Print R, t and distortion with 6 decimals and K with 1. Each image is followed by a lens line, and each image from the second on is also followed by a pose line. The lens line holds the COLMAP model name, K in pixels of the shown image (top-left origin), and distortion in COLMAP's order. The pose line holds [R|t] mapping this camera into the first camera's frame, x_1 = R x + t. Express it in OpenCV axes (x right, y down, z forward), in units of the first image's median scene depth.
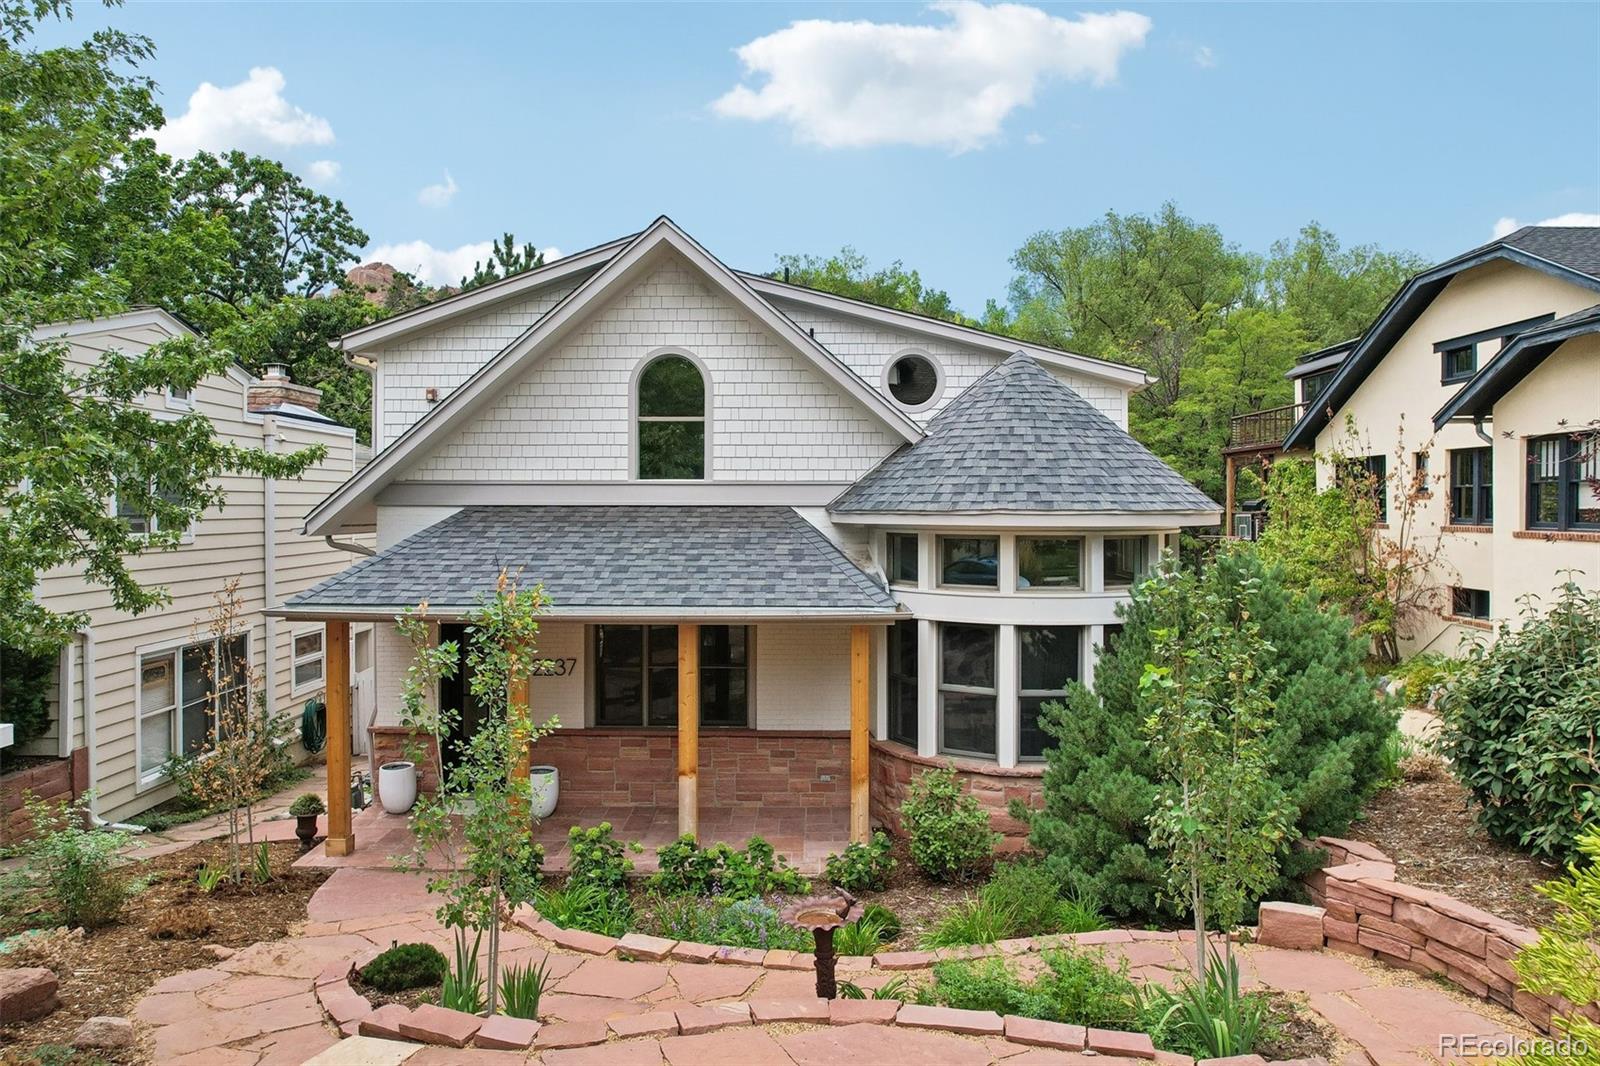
lens RADIAL K [[1024.4, 0, 802.5], [0, 1024.4, 501.7], [0, 0, 1]] dist [-0.101995, 0.096815]
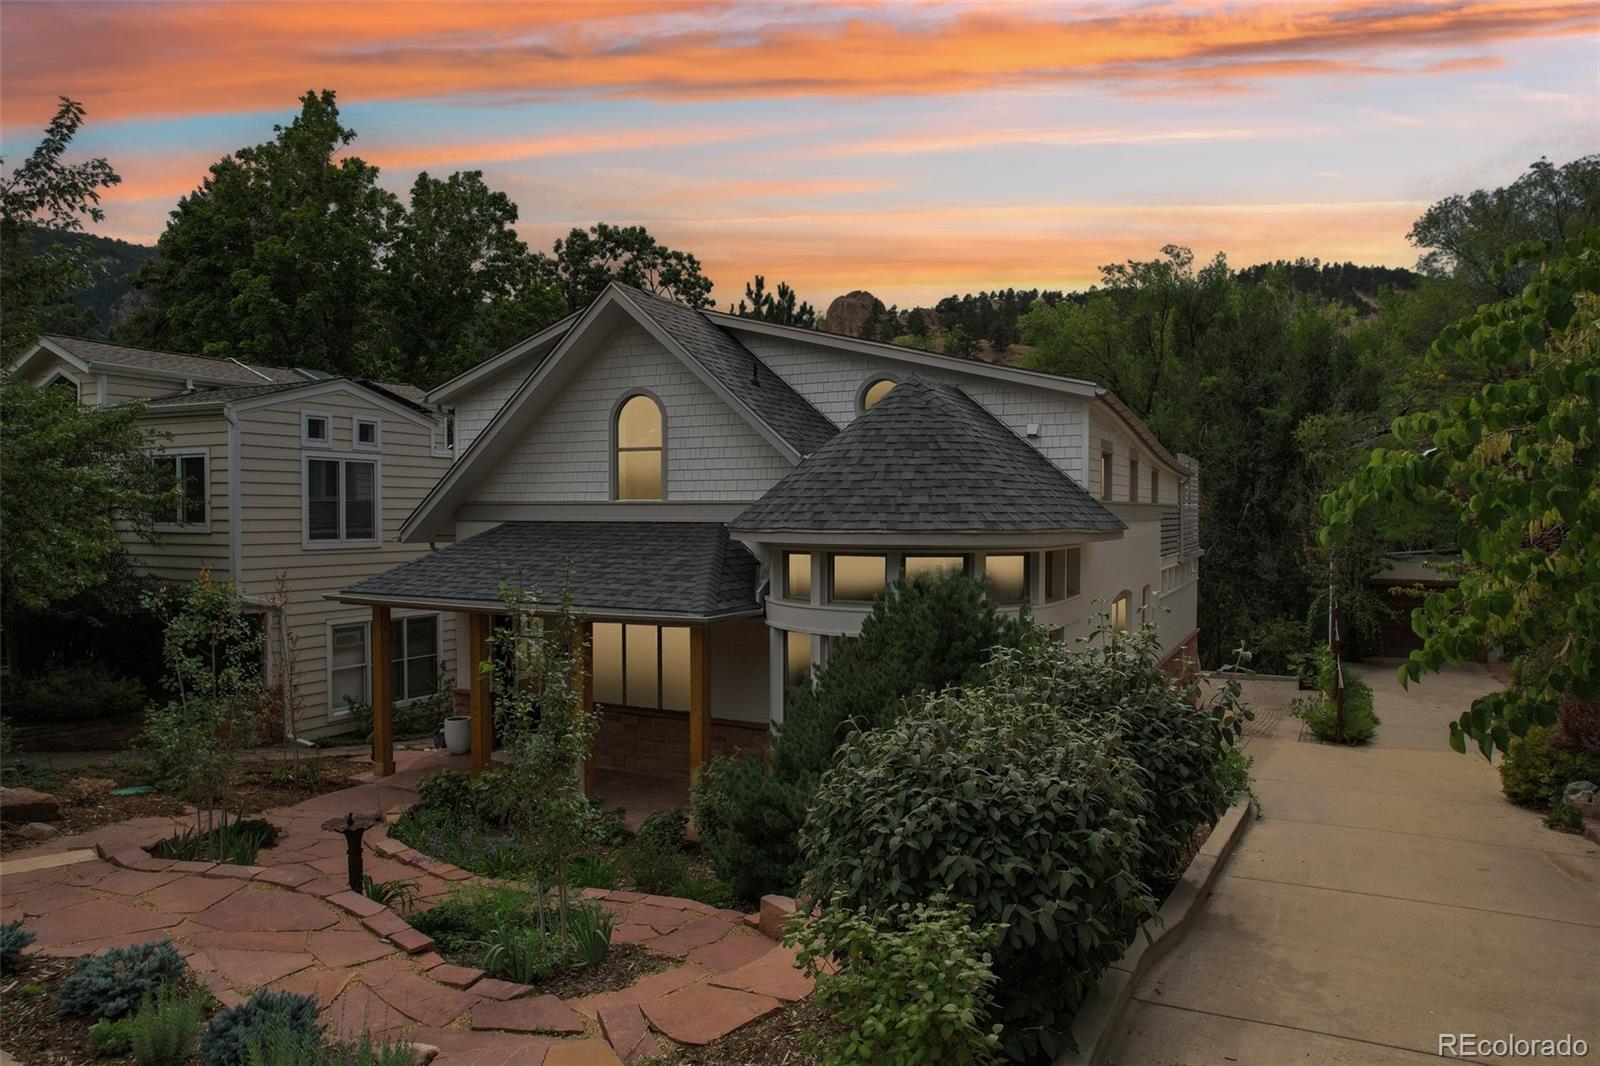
lens RADIAL K [[1007.5, 0, 800.0], [0, 1007.5, 533.0], [0, 0, 1]] dist [-0.086321, 0.076111]
pose [[0.897607, 0.009167, -0.440702, 0.553982], [0.000450, 0.999764, 0.021713, -0.008397], [0.440797, -0.019688, 0.897391, 0.029936]]
